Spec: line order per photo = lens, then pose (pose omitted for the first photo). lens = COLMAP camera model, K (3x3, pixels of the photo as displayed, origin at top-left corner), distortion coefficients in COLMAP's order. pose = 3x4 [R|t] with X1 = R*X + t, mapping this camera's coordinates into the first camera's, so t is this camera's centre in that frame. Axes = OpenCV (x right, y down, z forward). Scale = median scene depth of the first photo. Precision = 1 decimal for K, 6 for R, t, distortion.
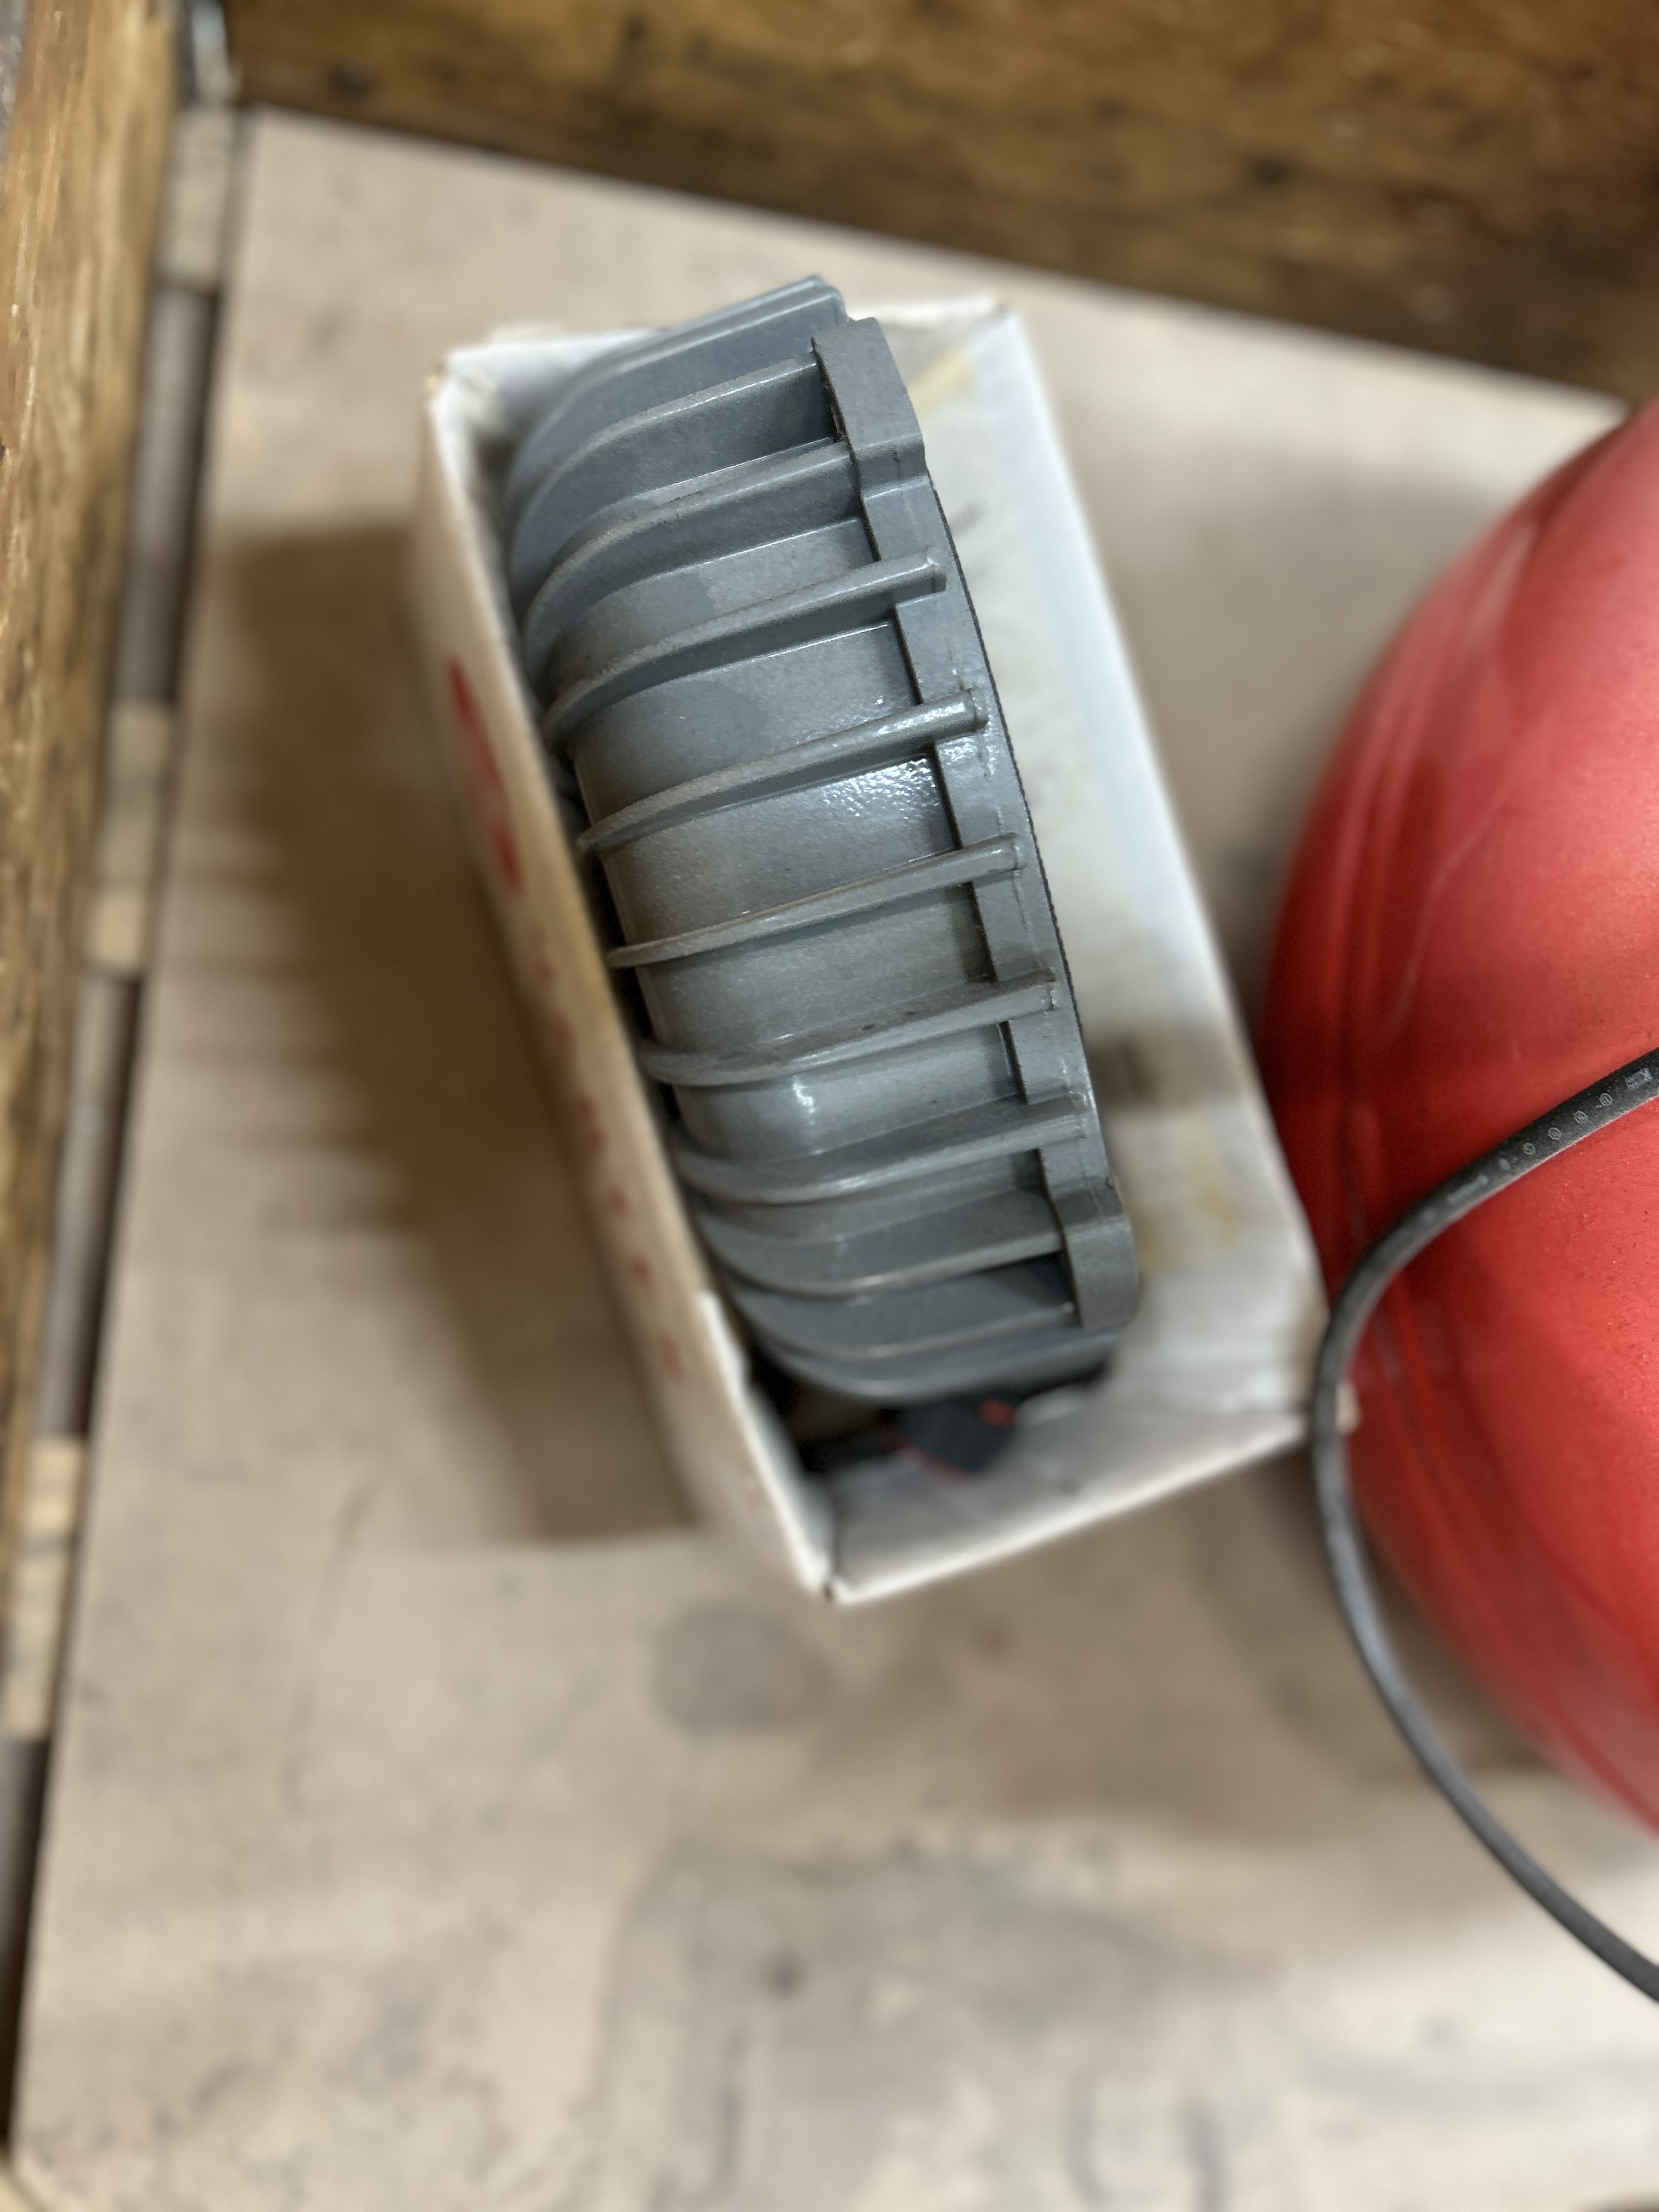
lens RADIAL K [[1639.3, 0, 831.9], [0, 1639.3, 1163.6], [0, 0, 1]] dist [0.006086, -0.002516]
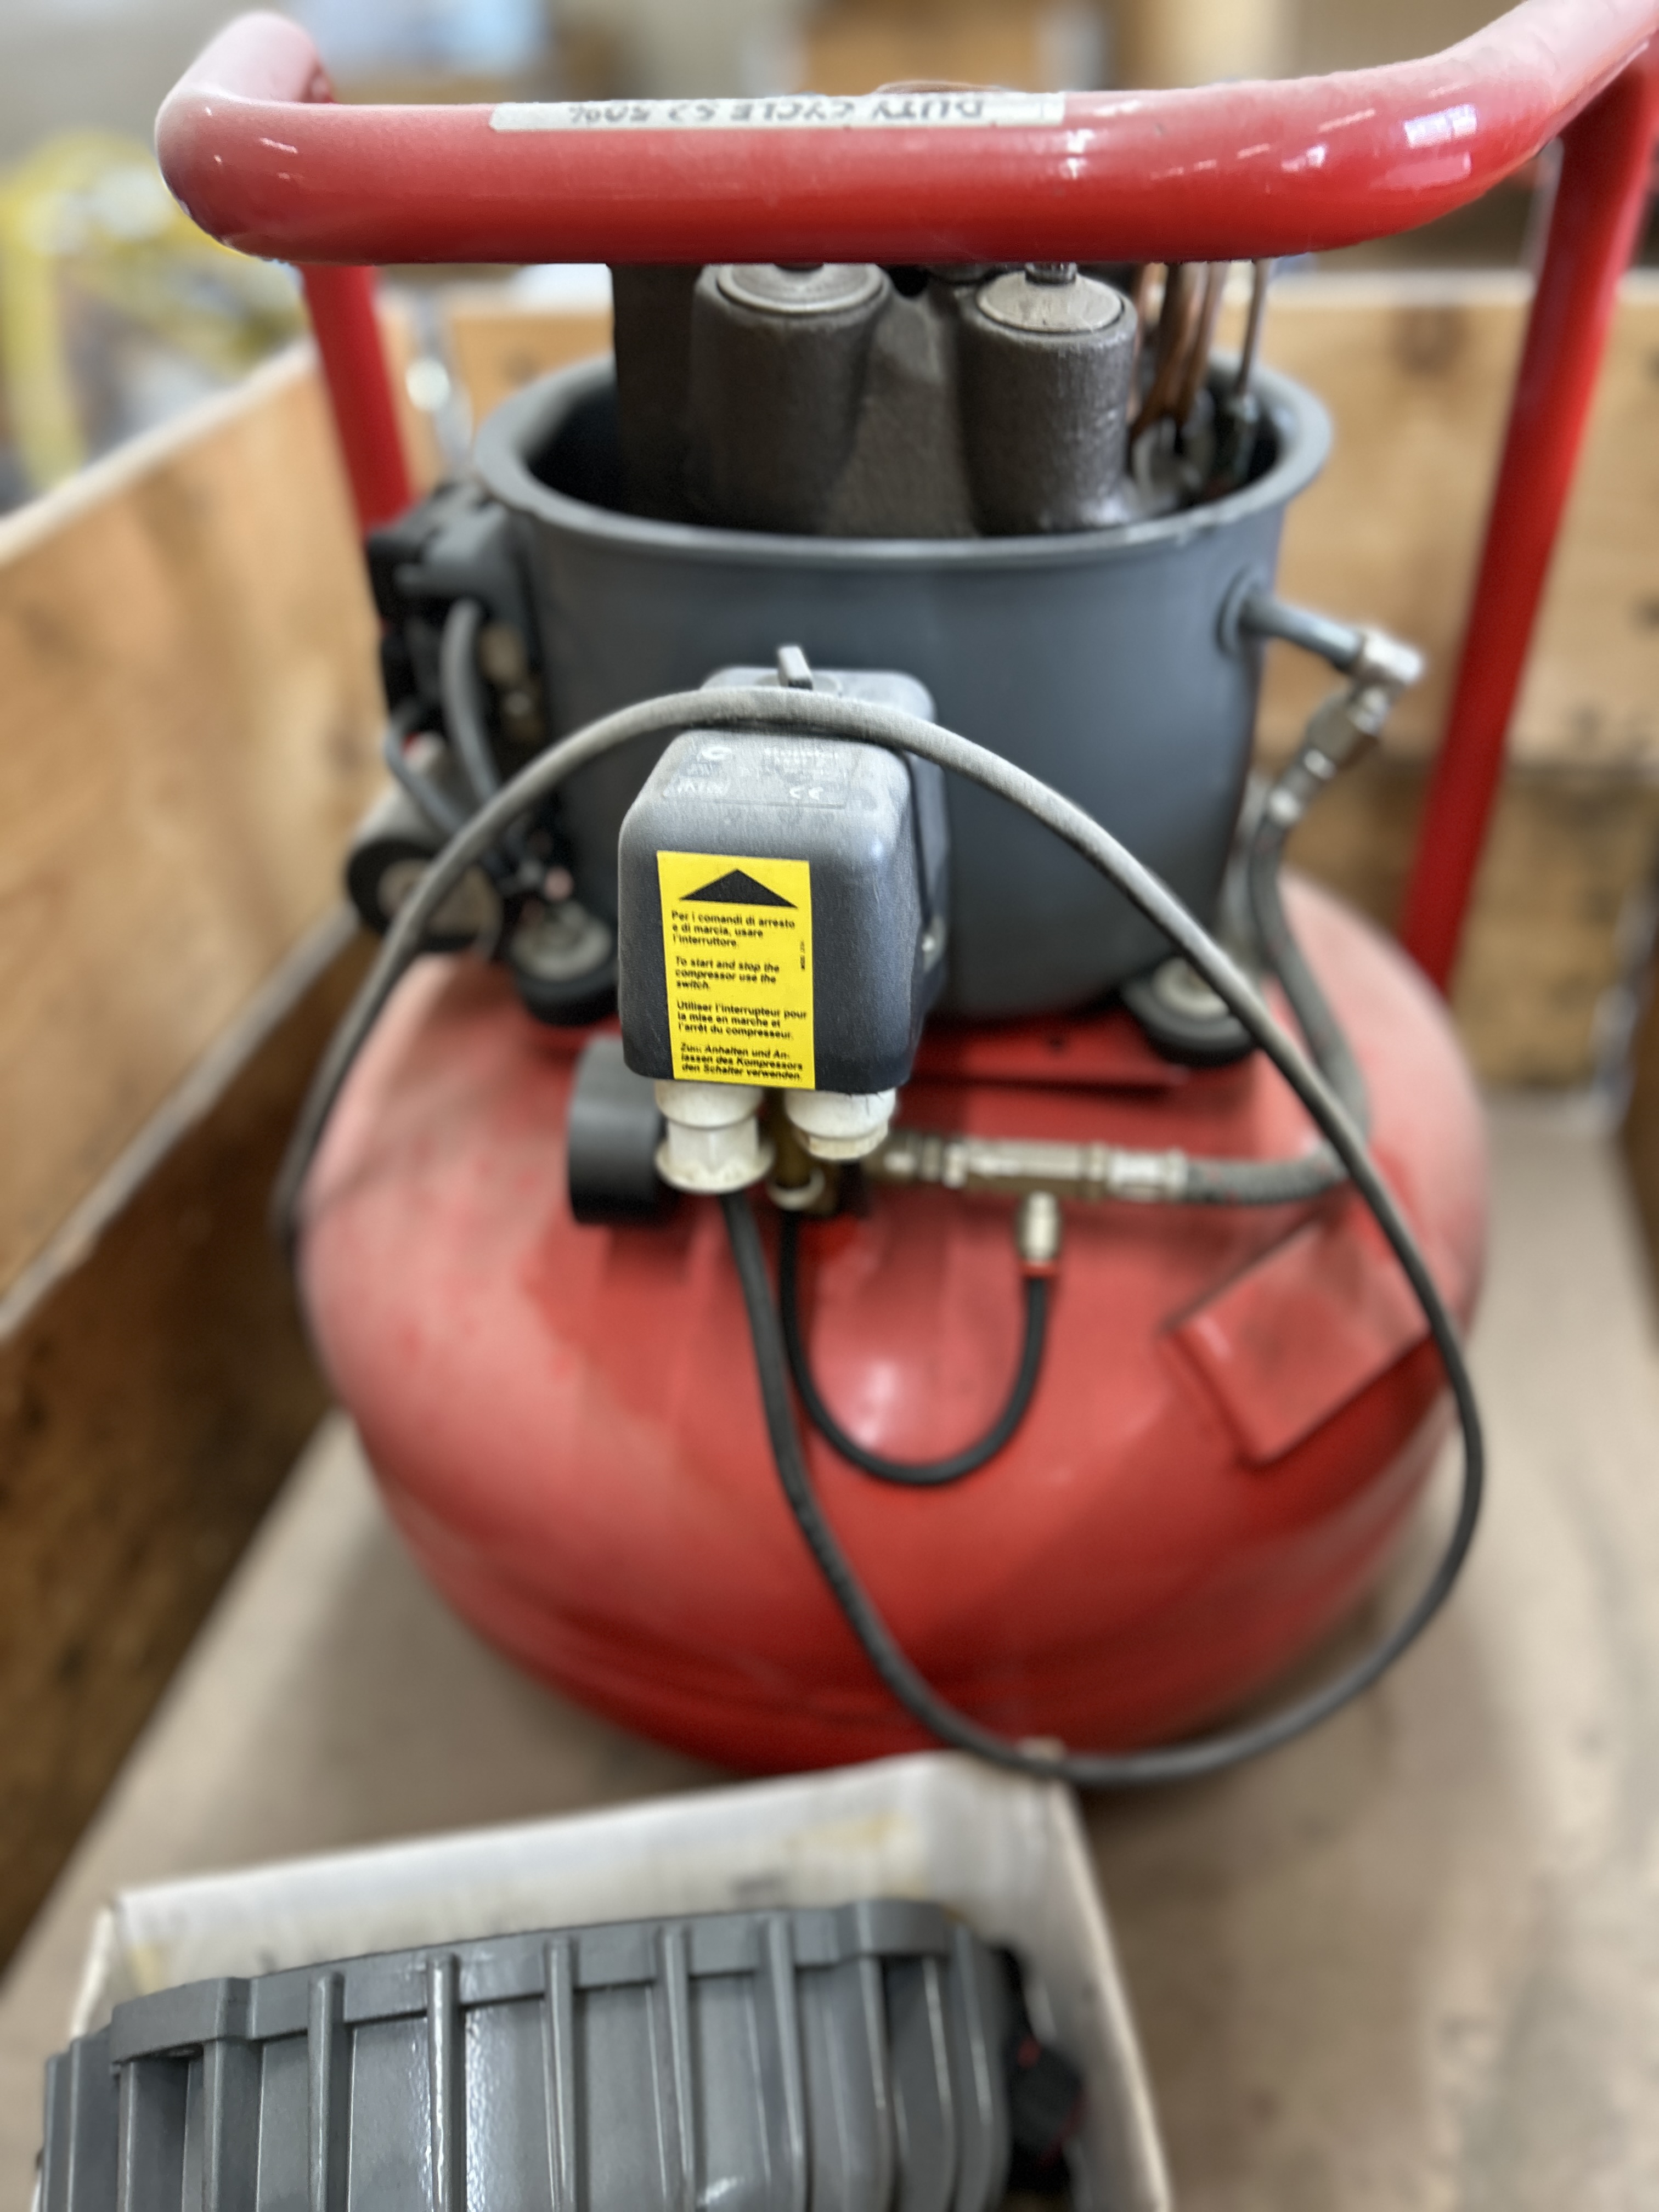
lens RADIAL K [[1639.3, 0, 831.9], [0, 1639.3, 1163.6], [0, 0, 1]] dist [0.006086, -0.002516]
pose [[0.145245, -0.808230, 0.570674, -0.087873], [0.989292, 0.110281, -0.095602, 0.071329], [0.014334, 0.578449, 0.815593, -0.371083]]
